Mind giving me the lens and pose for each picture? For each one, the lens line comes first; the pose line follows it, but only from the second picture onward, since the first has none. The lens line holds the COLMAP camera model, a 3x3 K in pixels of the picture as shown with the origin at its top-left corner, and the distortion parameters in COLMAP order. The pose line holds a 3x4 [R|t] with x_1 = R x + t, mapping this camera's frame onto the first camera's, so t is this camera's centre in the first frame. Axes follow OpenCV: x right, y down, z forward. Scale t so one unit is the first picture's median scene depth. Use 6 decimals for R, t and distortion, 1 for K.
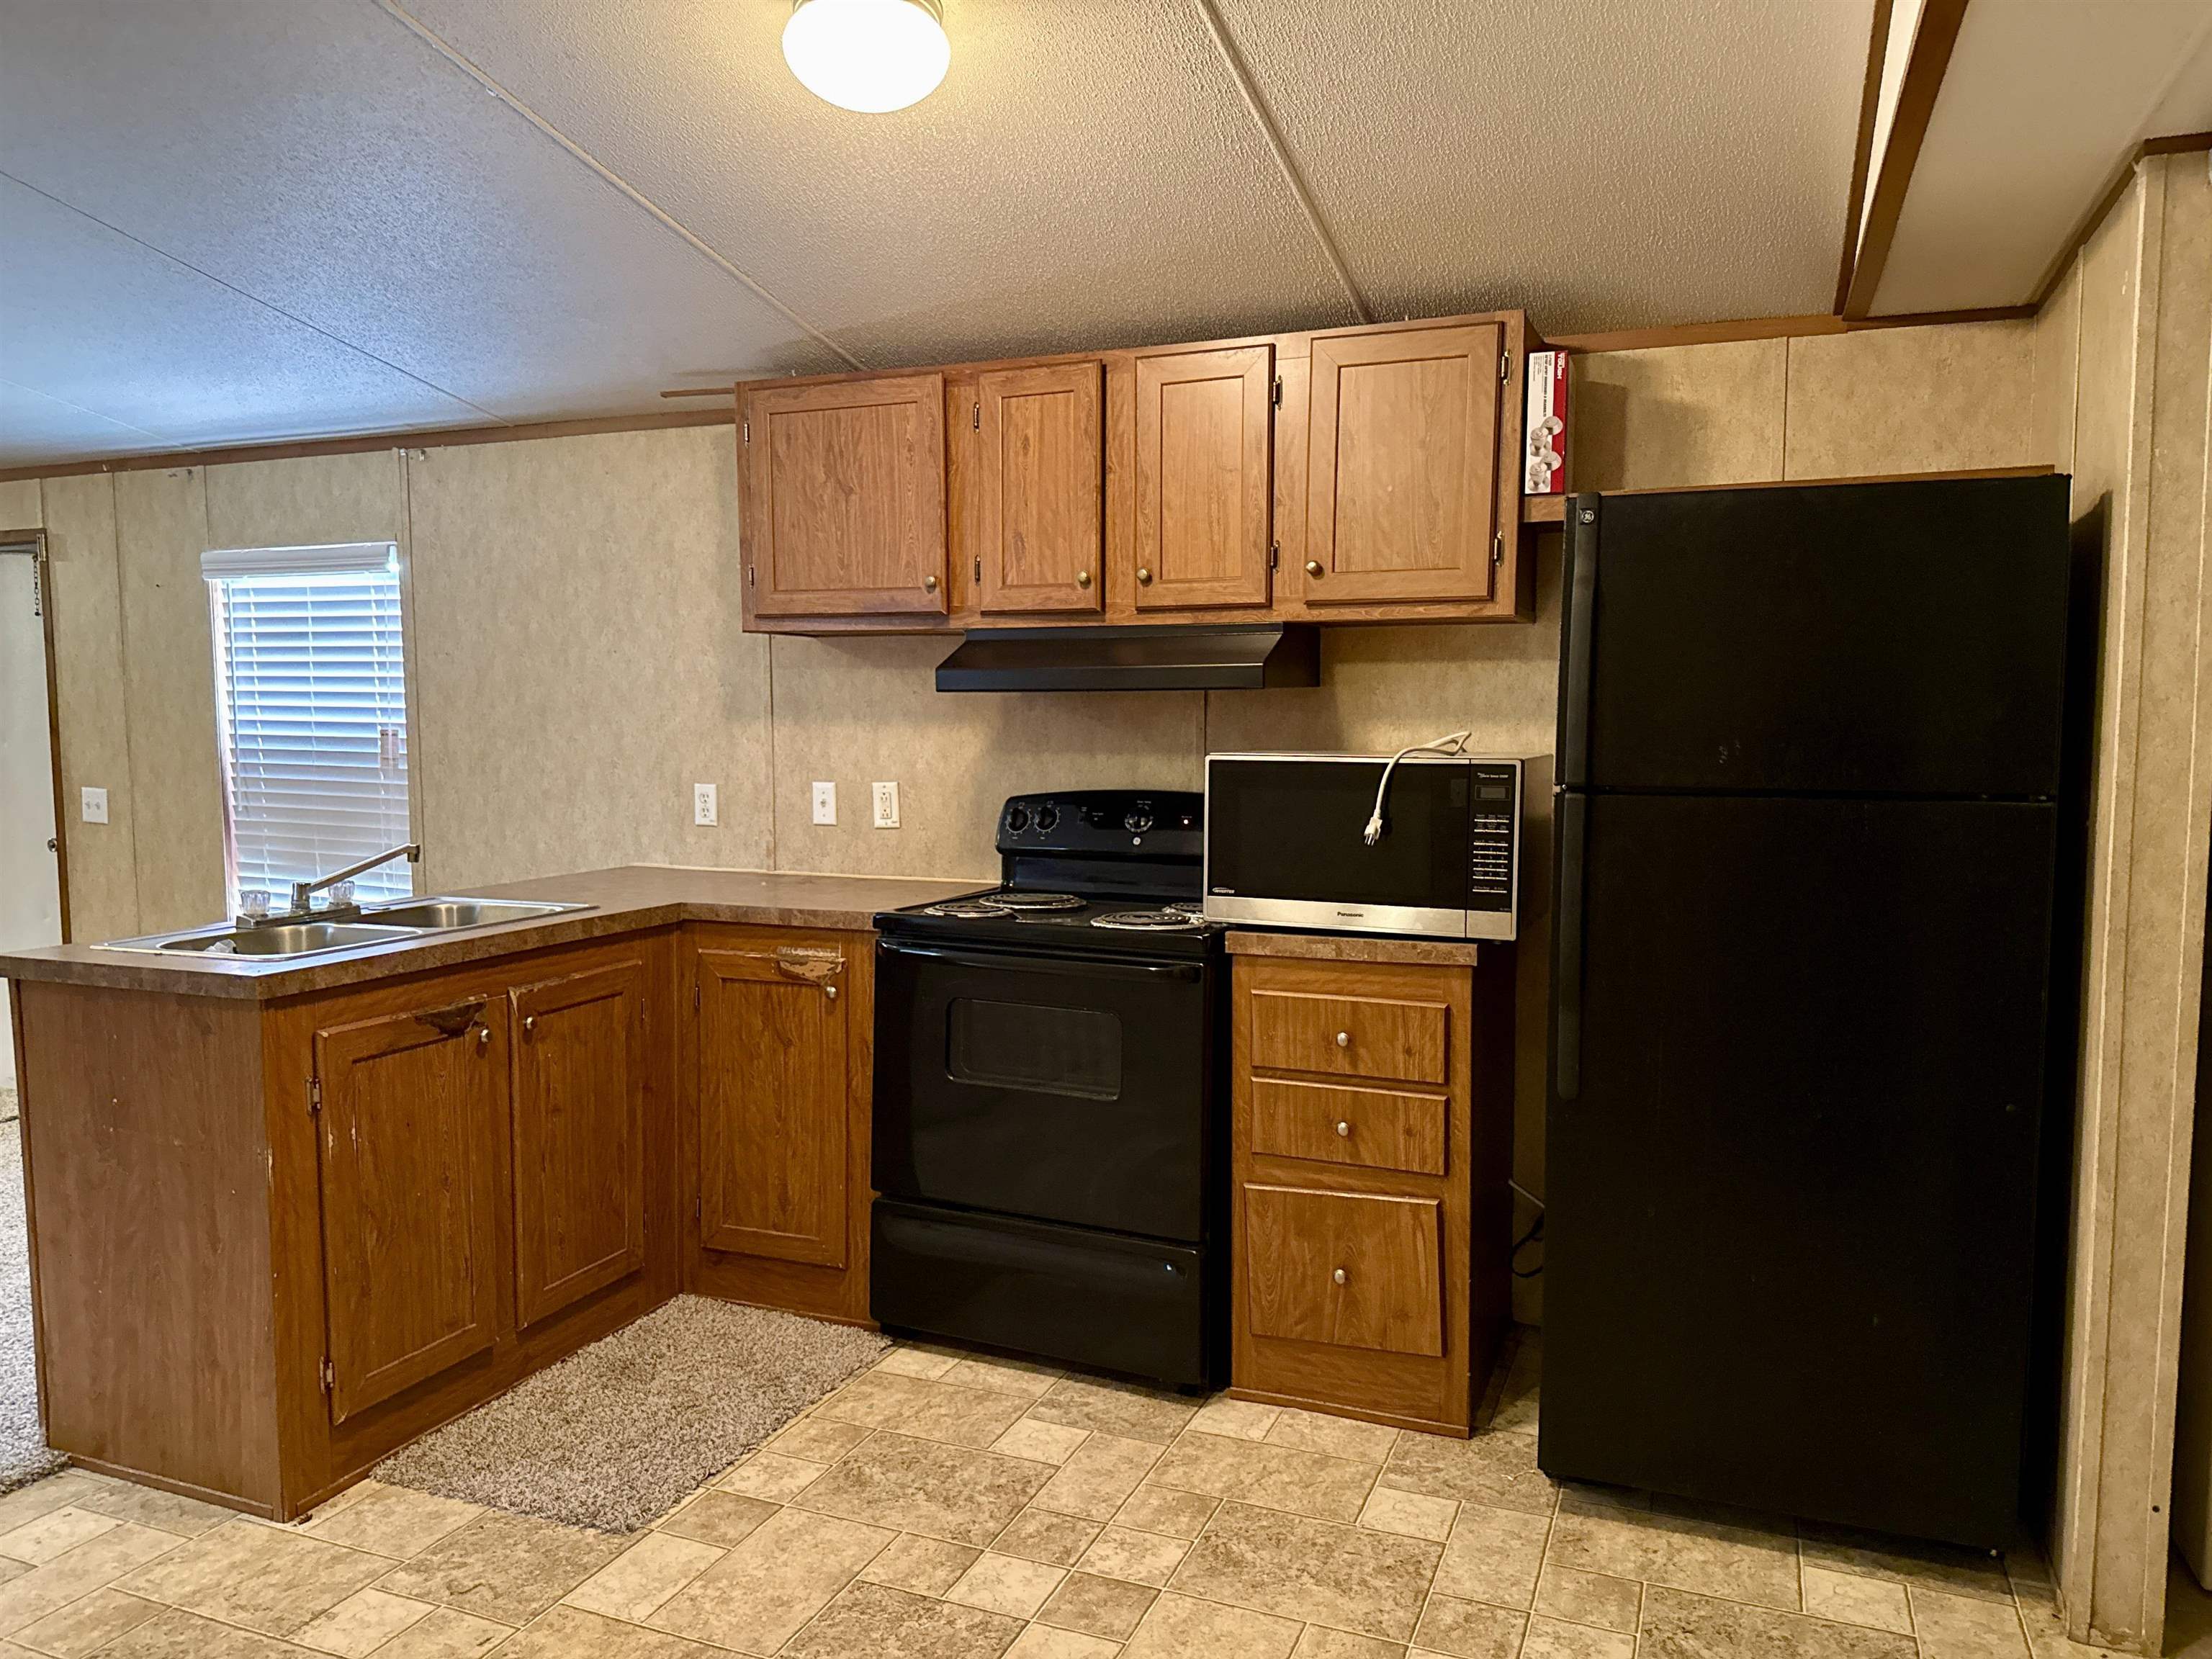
lens RADIAL K [[1555.9, 0, 1115.3], [0, 1555.9, 835.3], [0, 0, 1]] dist [0.004854, -0.014732]
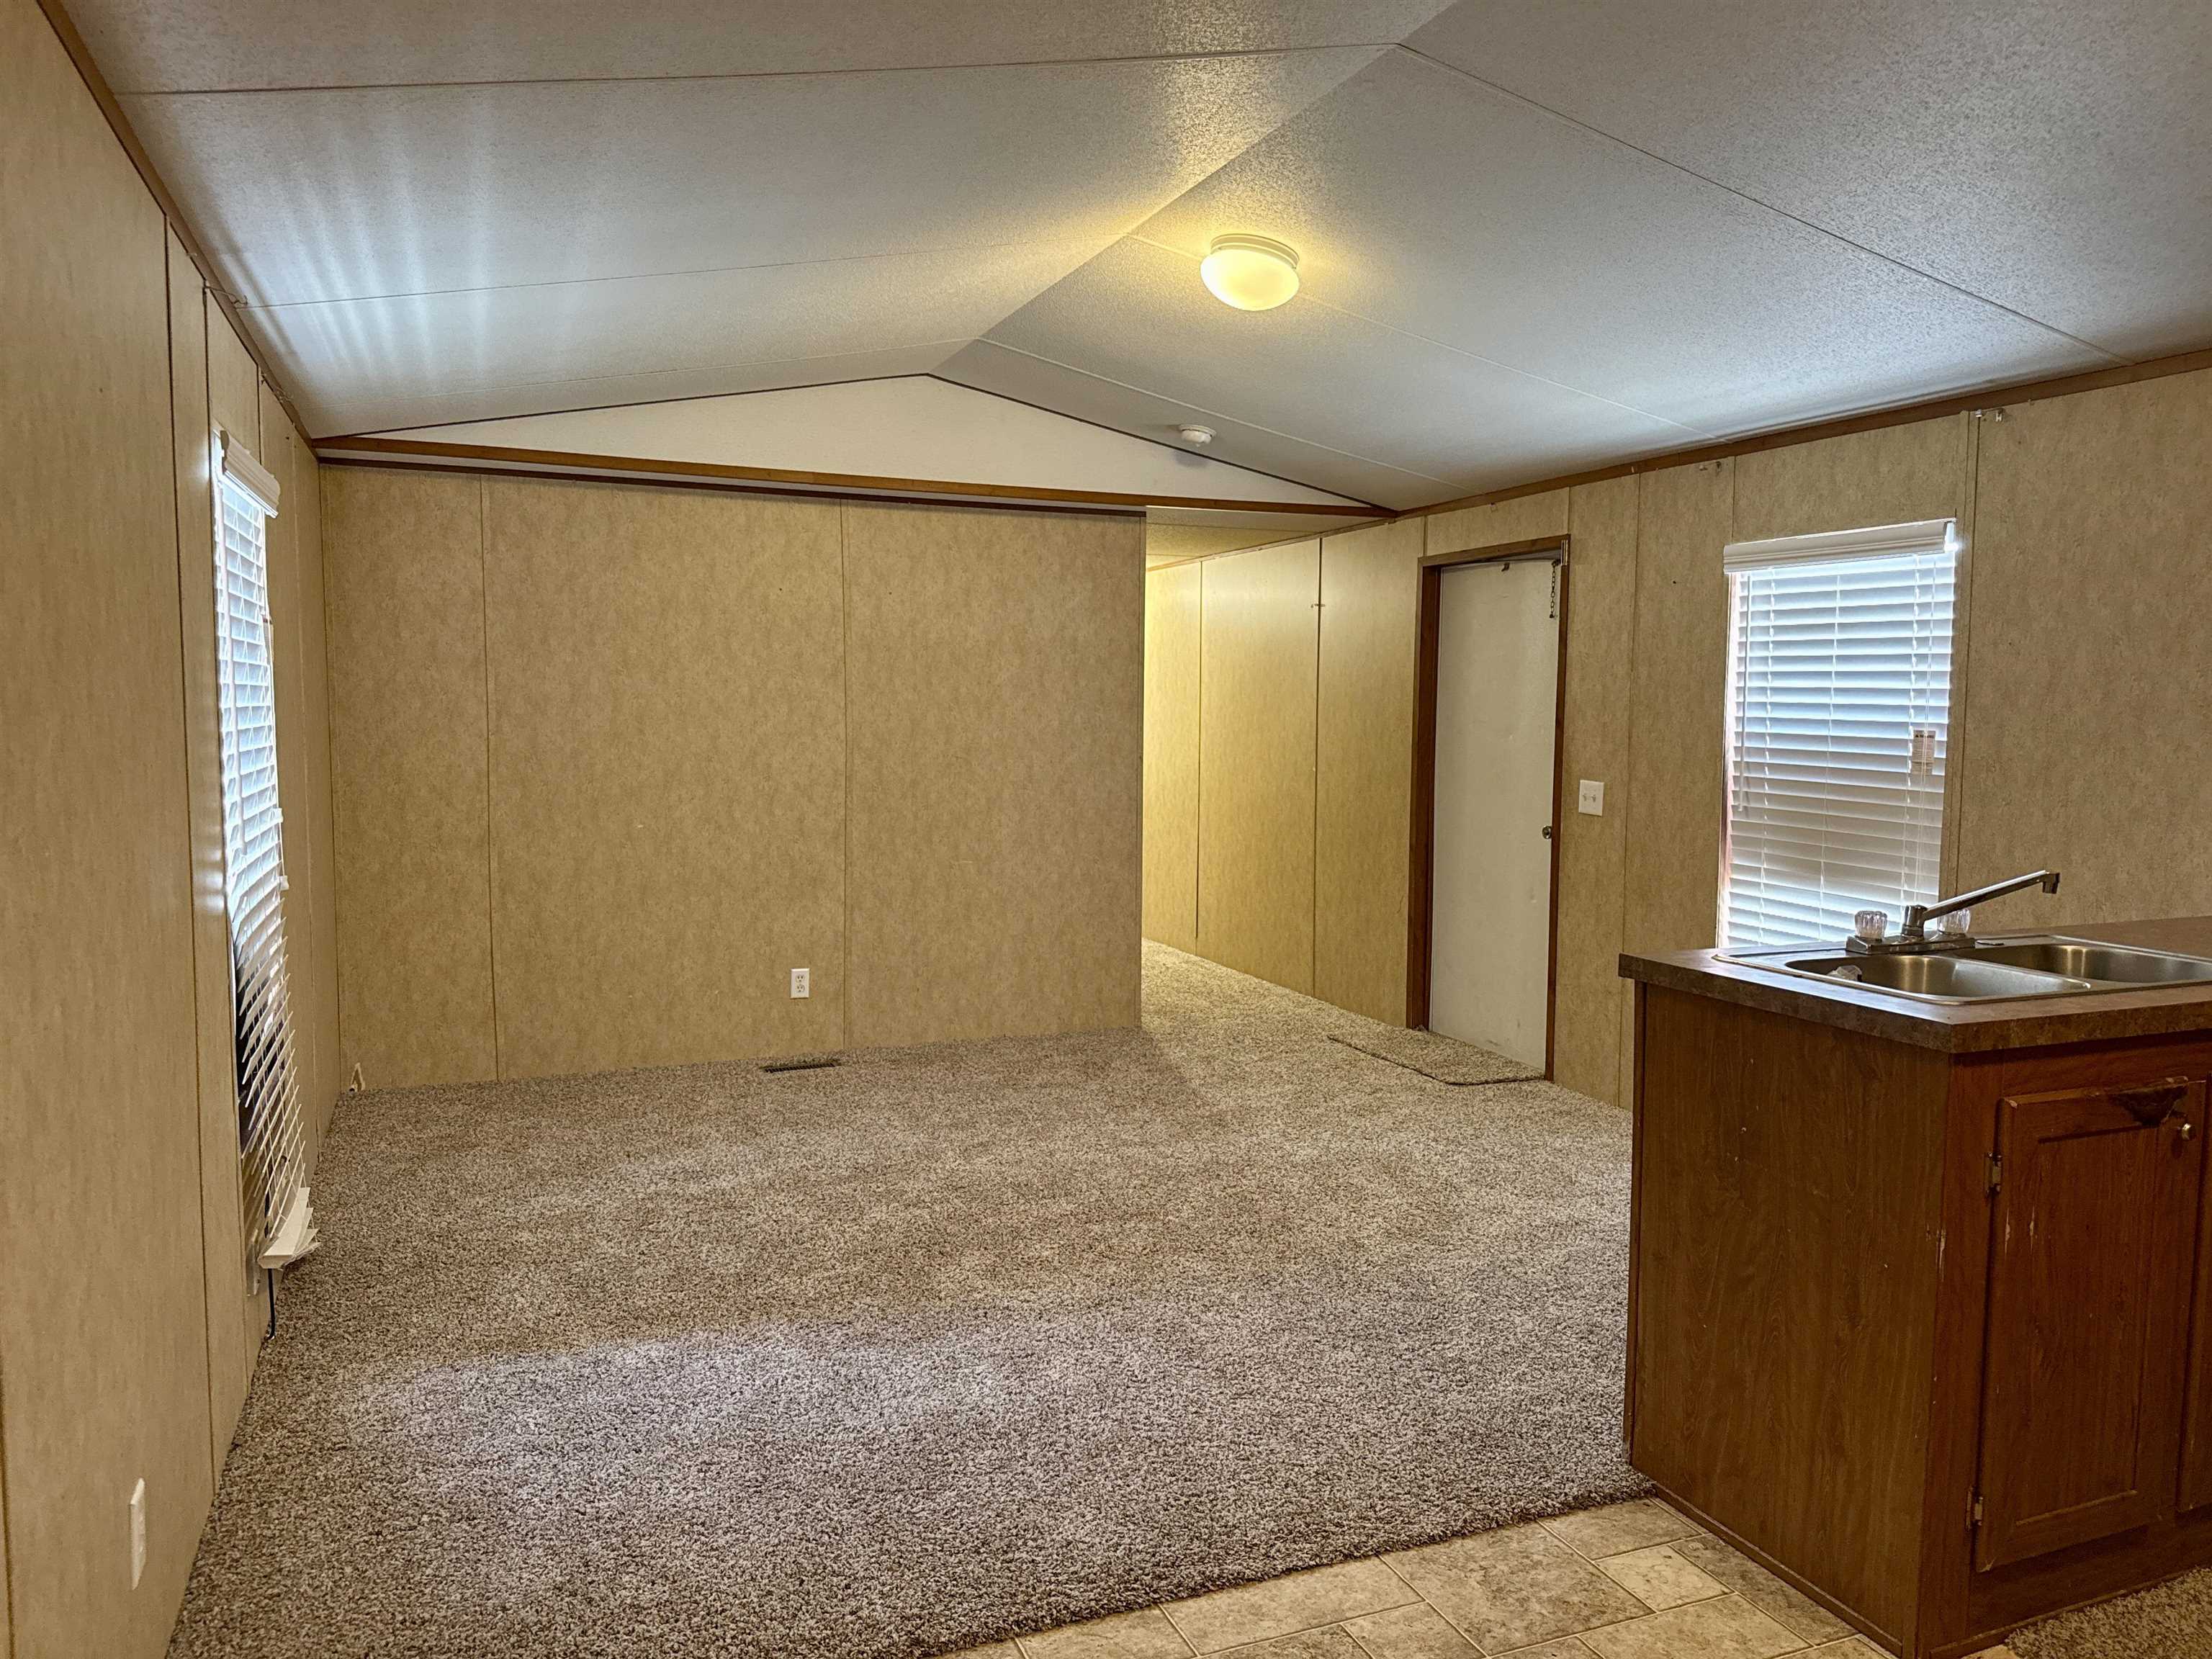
lens RADIAL K [[1555.9, 0, 1115.3], [0, 1555.9, 835.3], [0, 0, 1]] dist [0.004854, -0.014732]
pose [[0.697277, 0.066257, -0.713733, -0.163796], [-0.065552, 0.997441, 0.028553, -0.003464], [0.713798, 0.026877, 0.699836, 0.052684]]
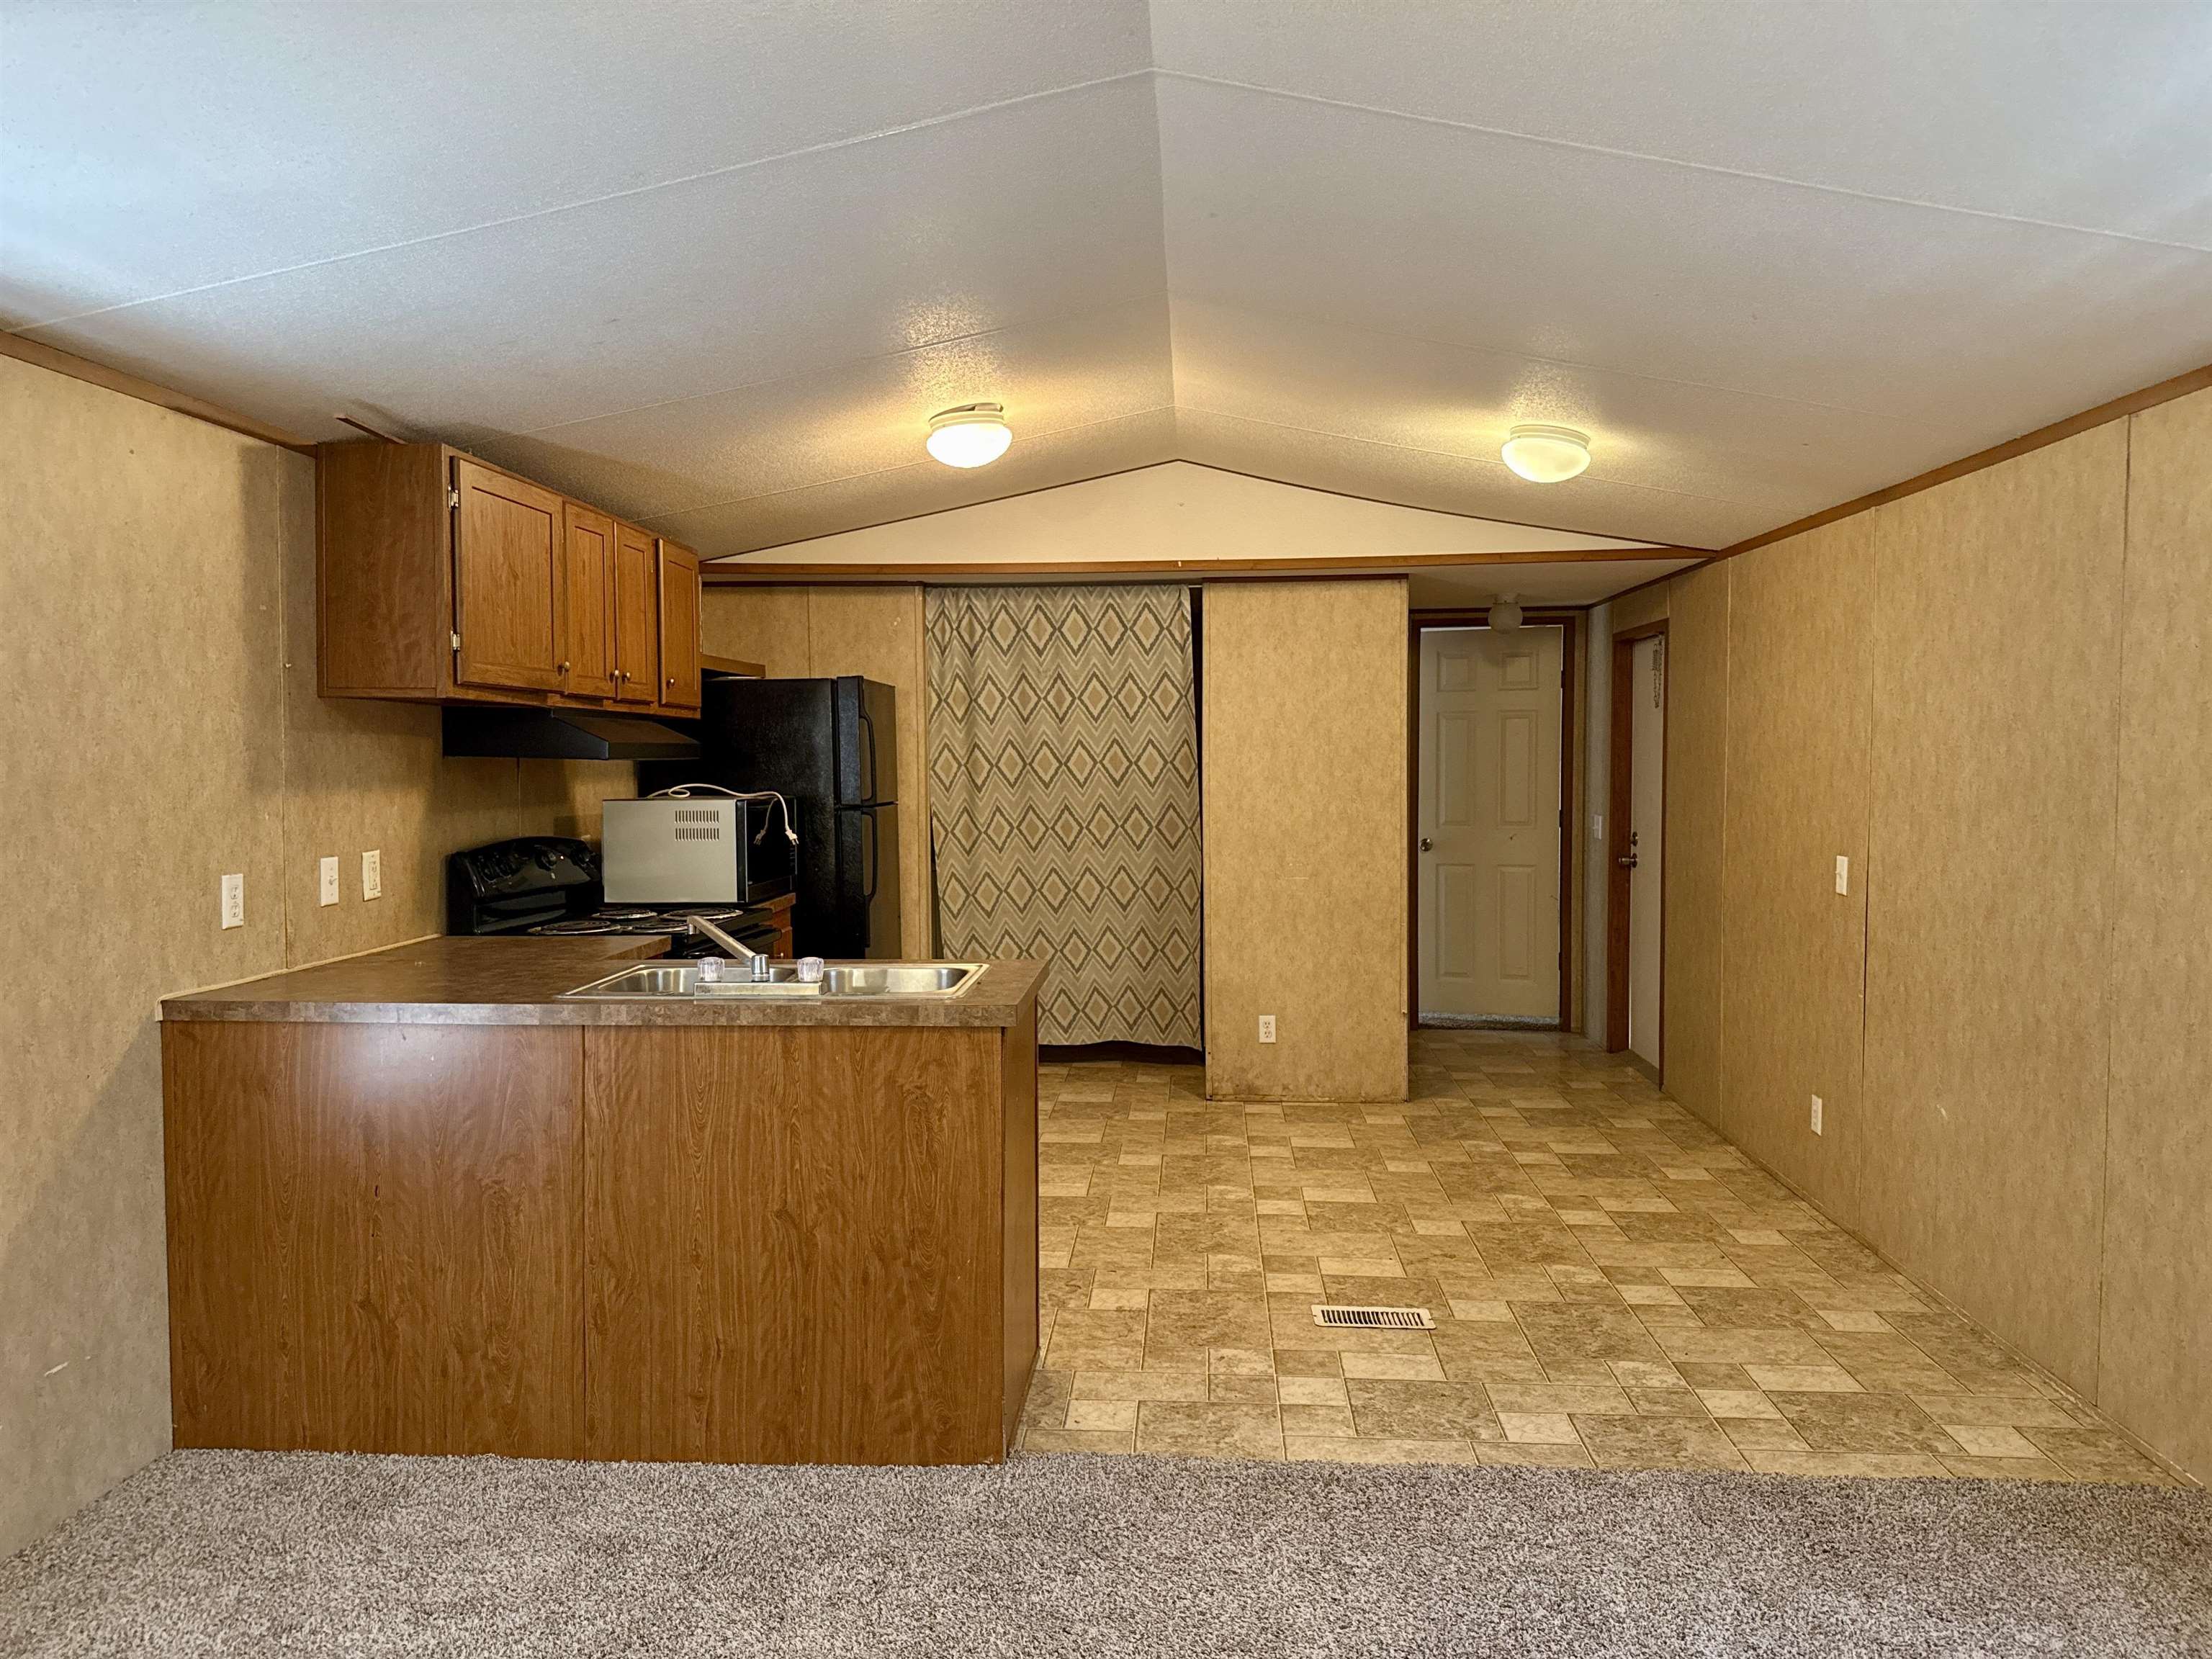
lens RADIAL K [[1544.8, 0, 1114.5], [0, 1544.8, 810.6], [0, 0, 1]] dist [0.084399, -0.124831]
pose [[-0.316380, -0.035113, 0.947982, -1.156733], [0.080349, 0.994732, 0.063661, -0.079661], [-0.945224, 0.096310, -0.311892, 0.819910]]
